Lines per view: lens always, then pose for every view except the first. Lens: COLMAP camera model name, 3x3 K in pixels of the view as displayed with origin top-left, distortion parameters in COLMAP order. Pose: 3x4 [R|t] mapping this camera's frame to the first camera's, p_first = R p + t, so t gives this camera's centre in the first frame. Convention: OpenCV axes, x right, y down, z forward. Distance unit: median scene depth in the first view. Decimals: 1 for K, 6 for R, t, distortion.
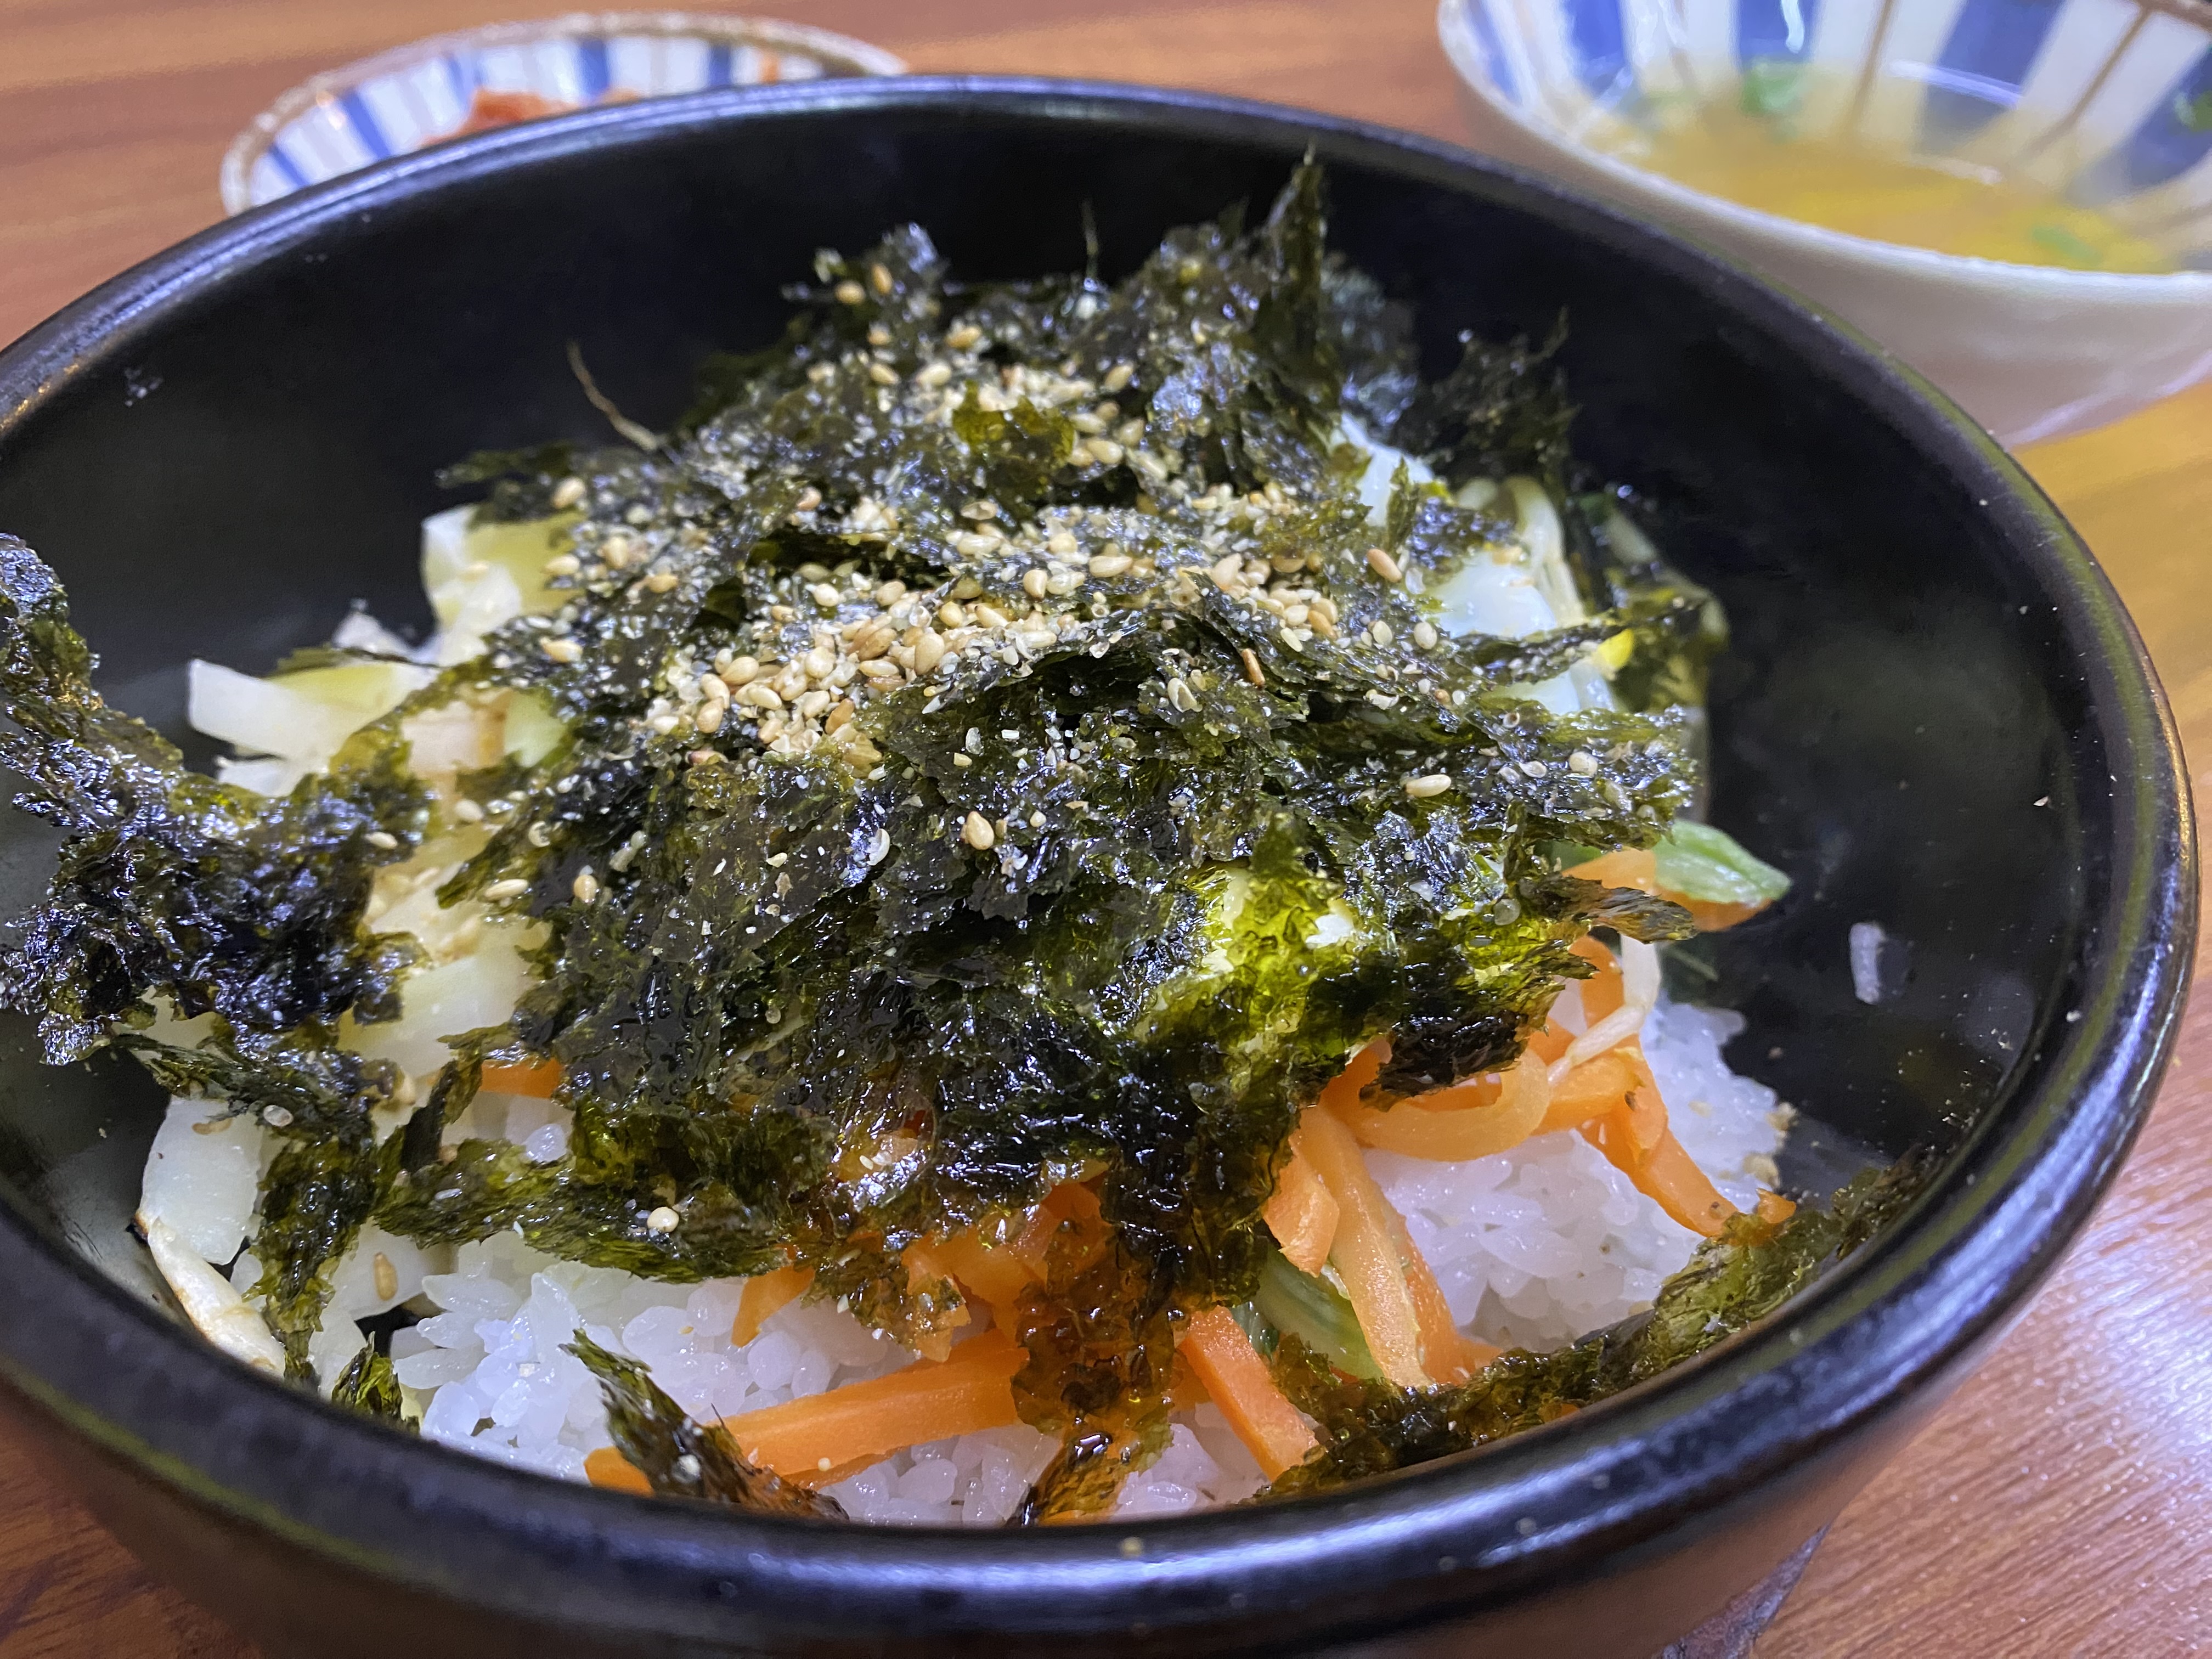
lens RADIAL K [[1729.9, 0, 1100.9], [0, 1729.9, 822.4], [0, 0, 1]] dist [-0.021581, 0.022352]
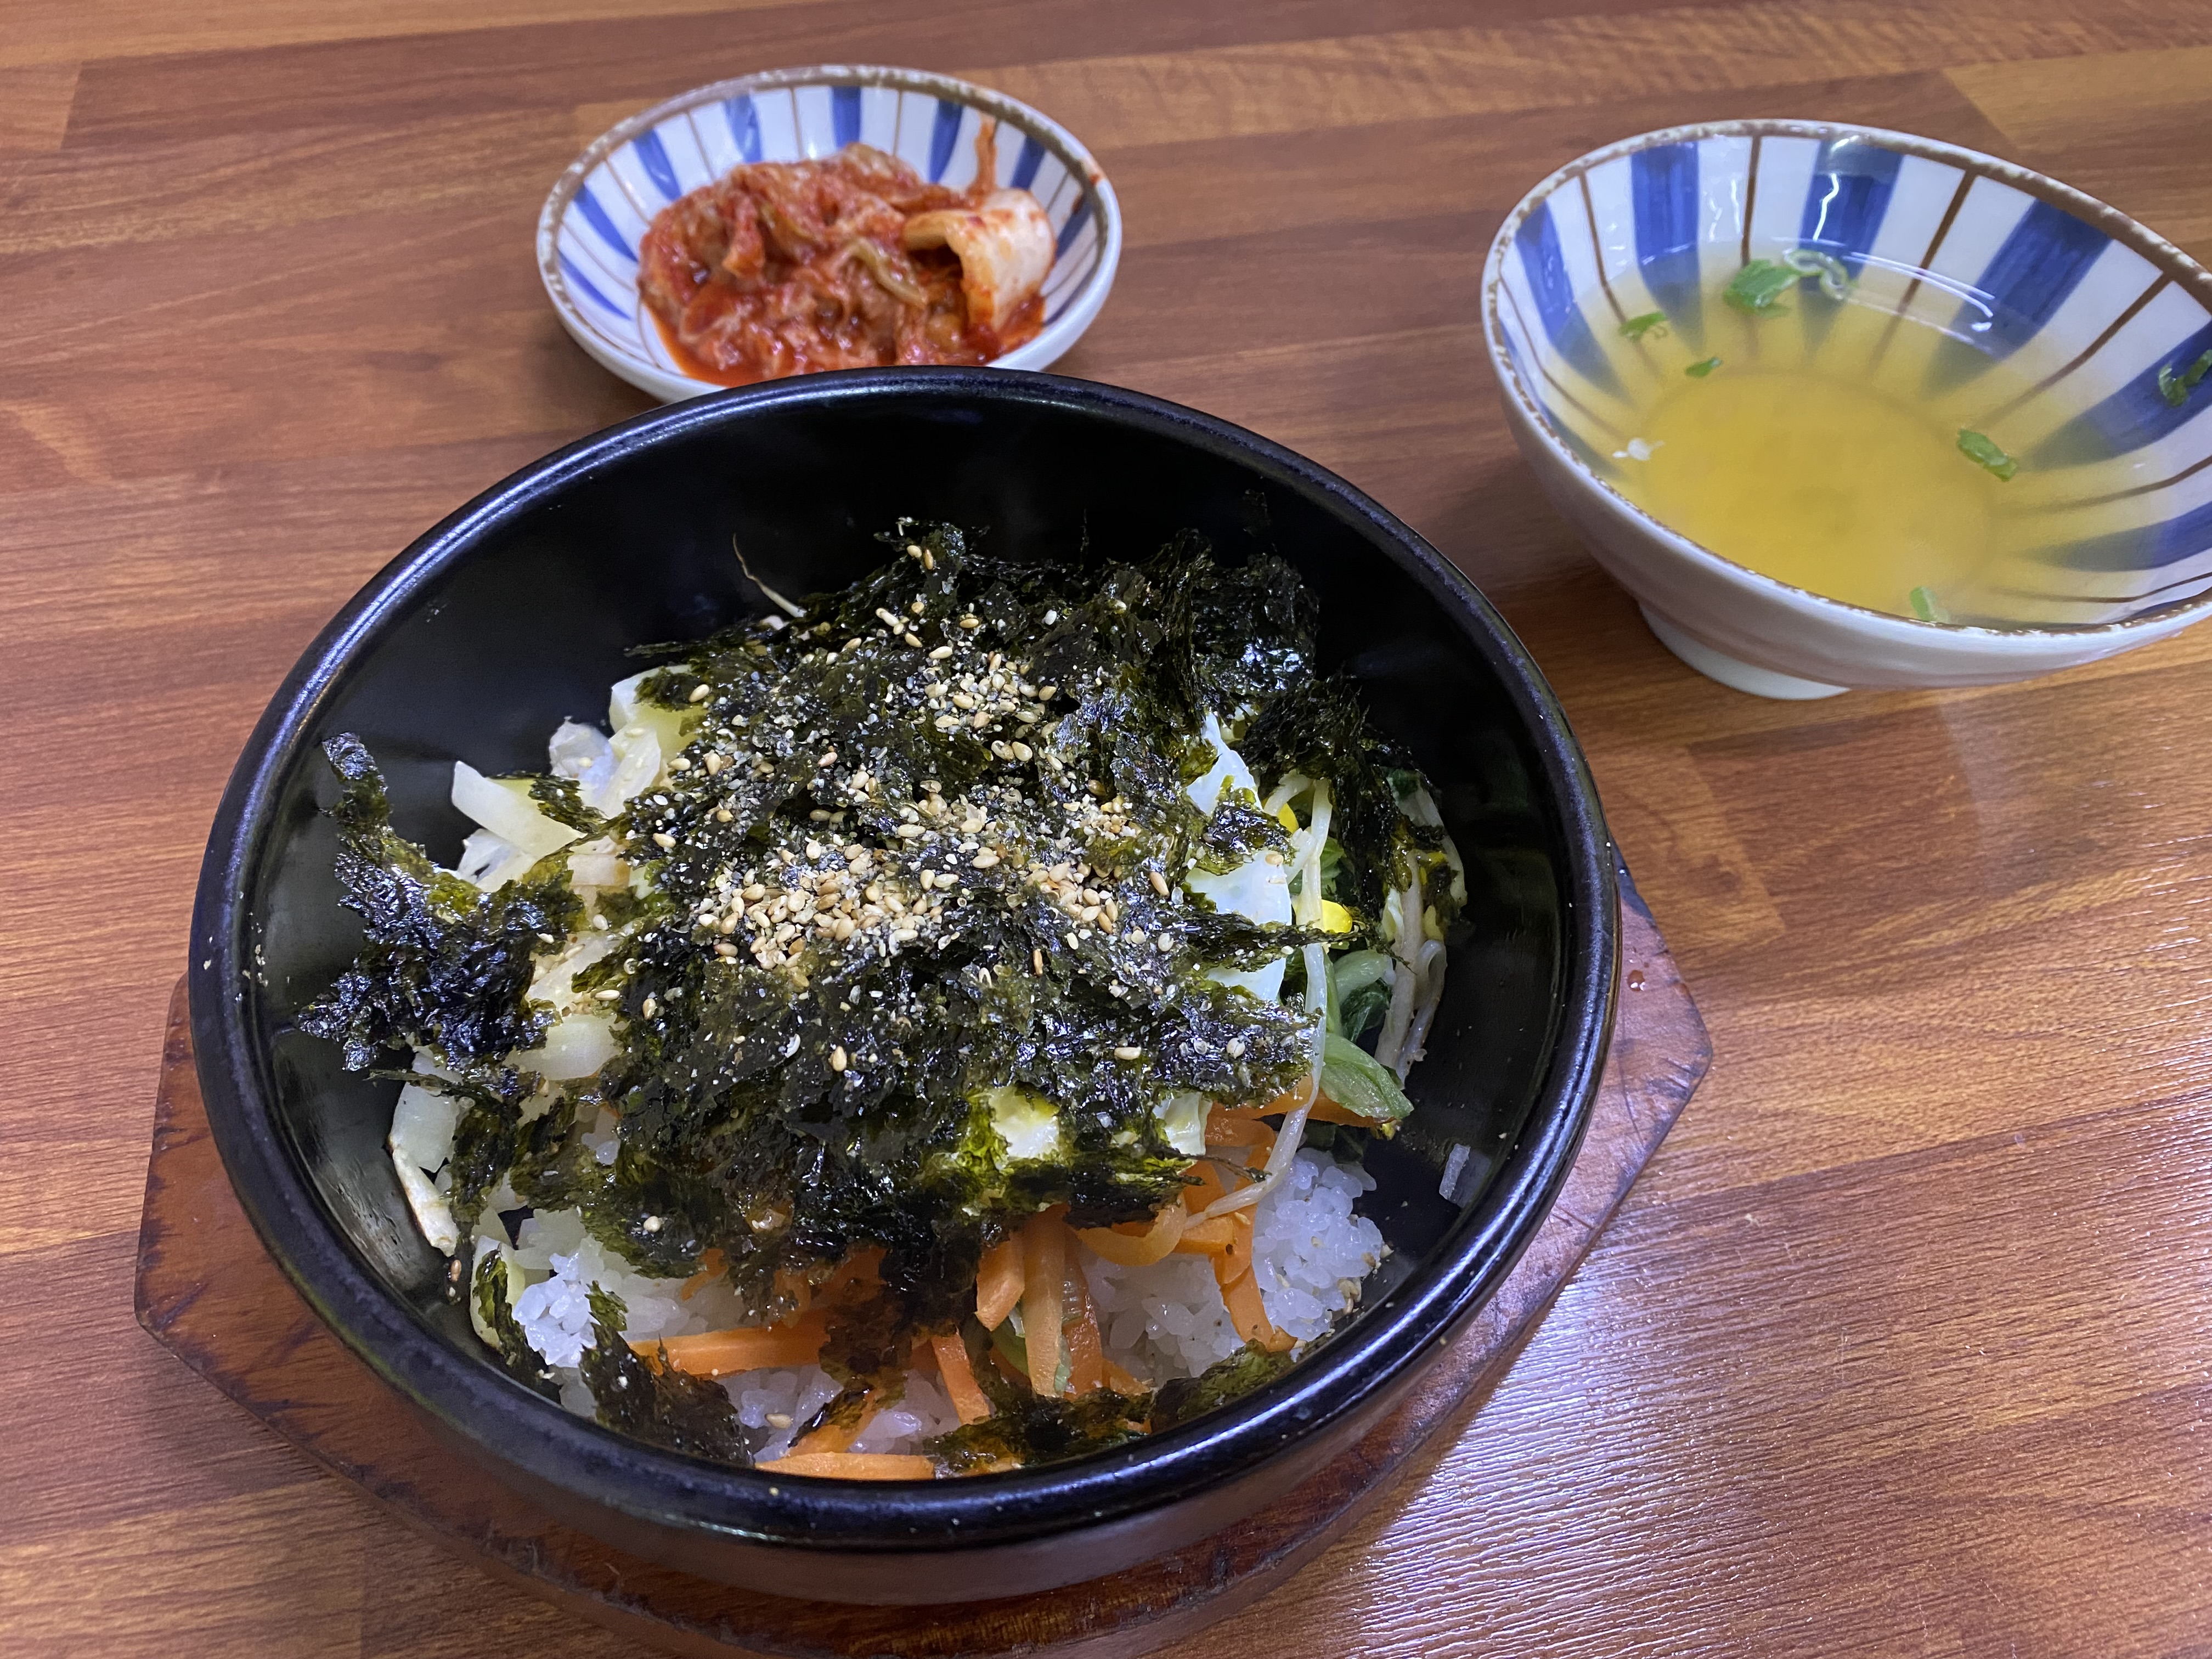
lens RADIAL K [[1690.4, 0, 1110.3], [0, 1690.4, 830.6], [0, 0, 1]] dist [0.043991, -0.048410]
pose [[0.976913, 0.168715, -0.131056, 0.327876], [-0.146240, 0.975312, 0.165472, -0.464519], [0.155738, -0.142487, 0.977468, -0.526756]]
